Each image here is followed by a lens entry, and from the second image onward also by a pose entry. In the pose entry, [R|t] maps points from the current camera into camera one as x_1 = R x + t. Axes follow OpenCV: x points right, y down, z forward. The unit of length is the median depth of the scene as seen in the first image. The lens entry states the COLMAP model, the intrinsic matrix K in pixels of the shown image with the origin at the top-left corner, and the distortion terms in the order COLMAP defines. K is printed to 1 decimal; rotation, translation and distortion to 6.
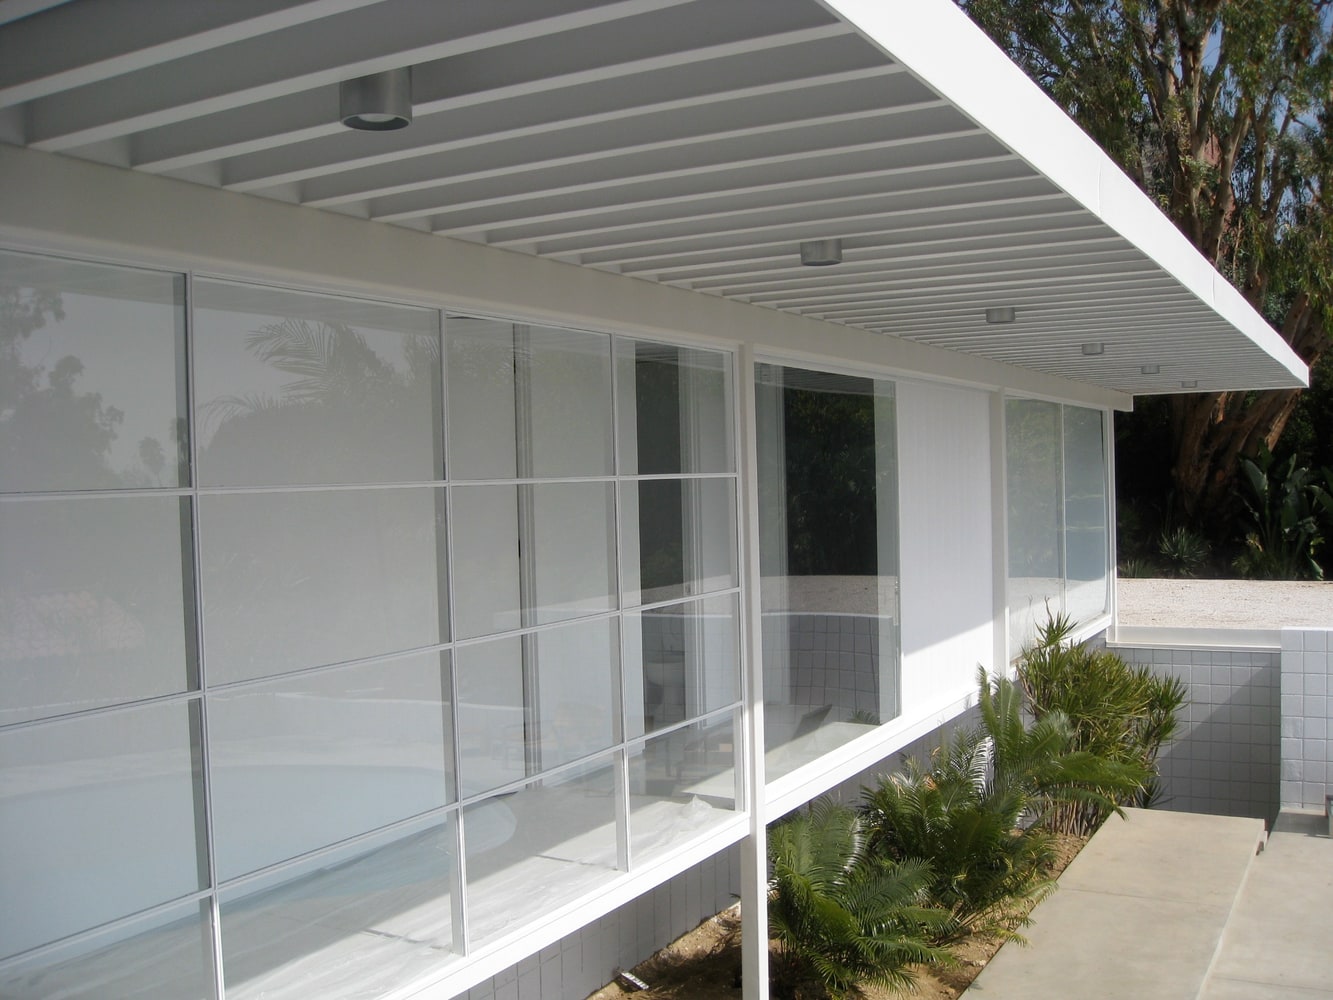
lens RADIAL K [[1368.9, 0, 673.4], [0, 1368.9, 500.0], [0, 0, 1]] dist [-0.122456, 0.000000]
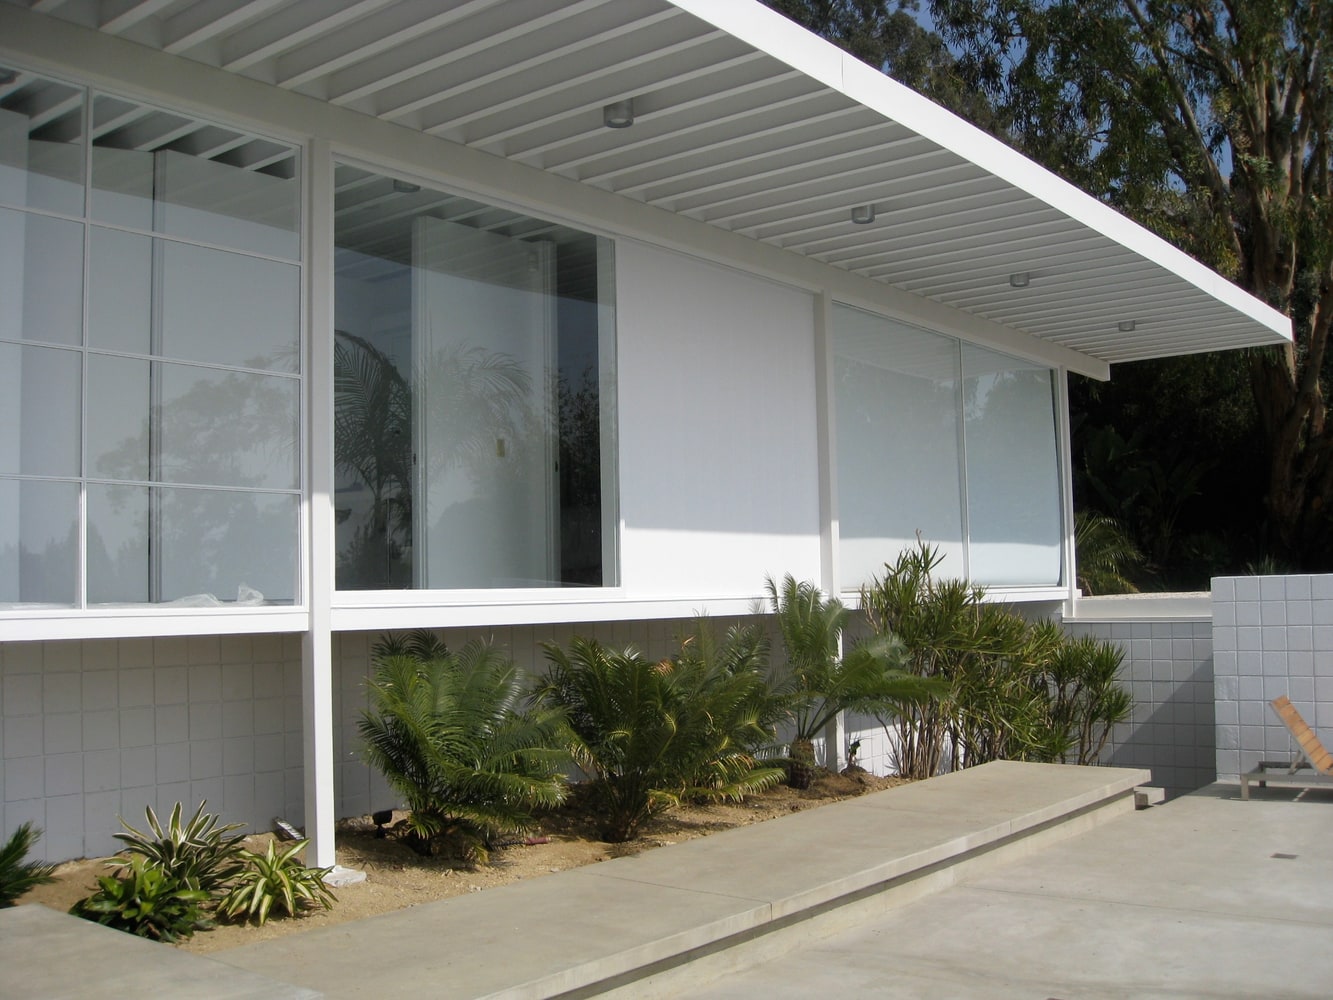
lens RADIAL K [[1368.9, 0, 662.2], [0, 1368.9, 504.4], [0, 0, 1]] dist [-0.122456, 0.000000]
pose [[0.984339, -0.008062, -0.176100, 0.234406], [-0.006650, 0.996545, -0.082793, 0.116023], [0.176159, 0.082668, 0.980884, 0.045187]]
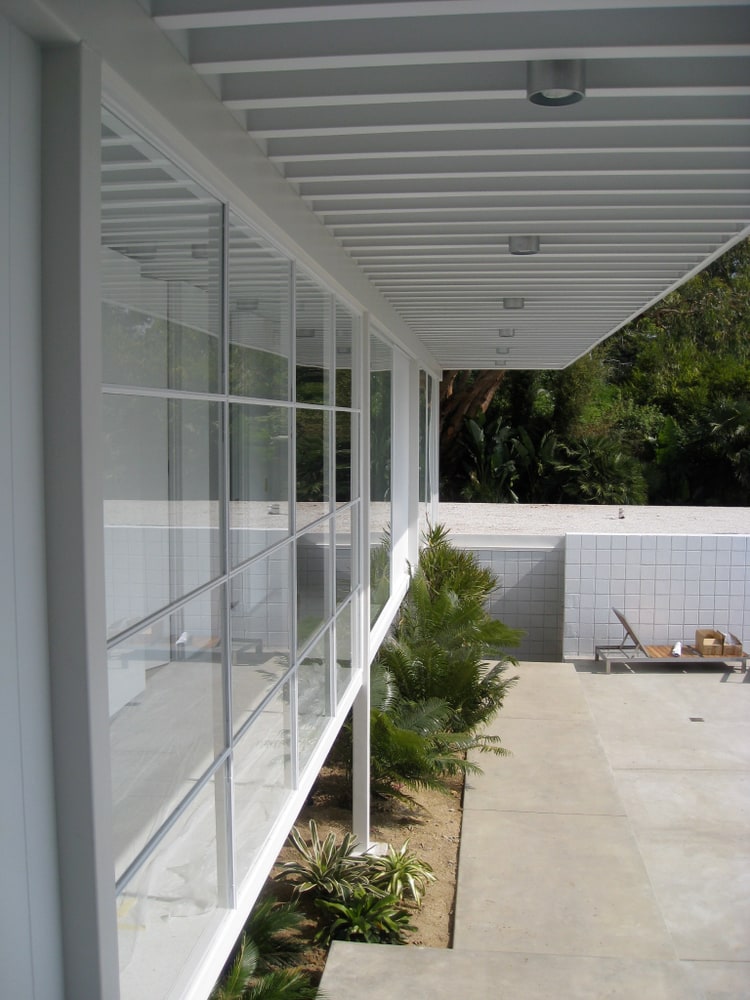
lens RADIAL K [[1027.0, 0, 372.5], [0, 1027.0, 502.9], [0, 0, 1]] dist [-0.122456, 0.000000]
pose [[0.924908, -0.001478, 0.380188, -0.153901], [-0.019298, 0.998521, 0.050829, 0.009144], [-0.379701, -0.054349, 0.923511, 0.044207]]
